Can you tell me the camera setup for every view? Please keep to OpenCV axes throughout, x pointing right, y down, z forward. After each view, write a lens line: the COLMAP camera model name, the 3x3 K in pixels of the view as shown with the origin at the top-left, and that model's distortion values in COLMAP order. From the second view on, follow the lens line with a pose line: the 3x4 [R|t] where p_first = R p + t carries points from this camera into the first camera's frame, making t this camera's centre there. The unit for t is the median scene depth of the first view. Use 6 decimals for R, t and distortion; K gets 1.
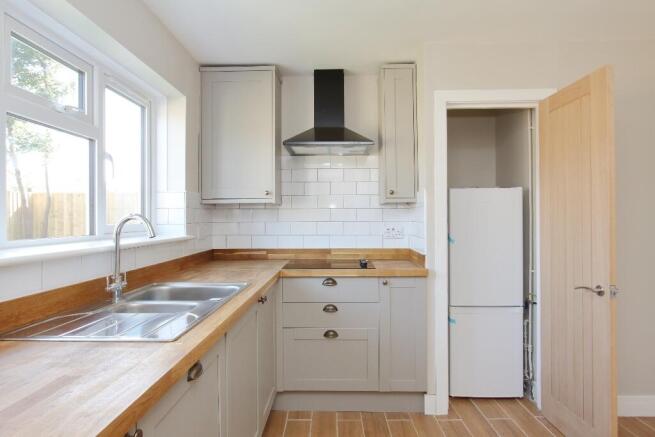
lens RADIAL K [[406.0, 0, 328.8], [0, 406.0, 220.3], [0, 0, 1]] dist [-0.007636, 0.002662]
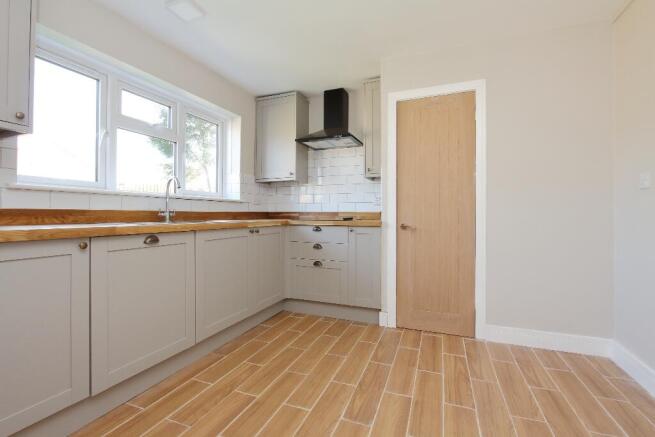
lens RADIAL K [[303.8, 0, 326.1], [0, 303.8, 214.7], [0, 0, 1]] dist [-0.020135, -0.000354]
pose [[0.933209, 0.008845, -0.359226, 0.427300], [-0.009982, 0.999949, -0.001310, 0.097643], [0.359196, 0.004808, 0.933250, -0.040819]]
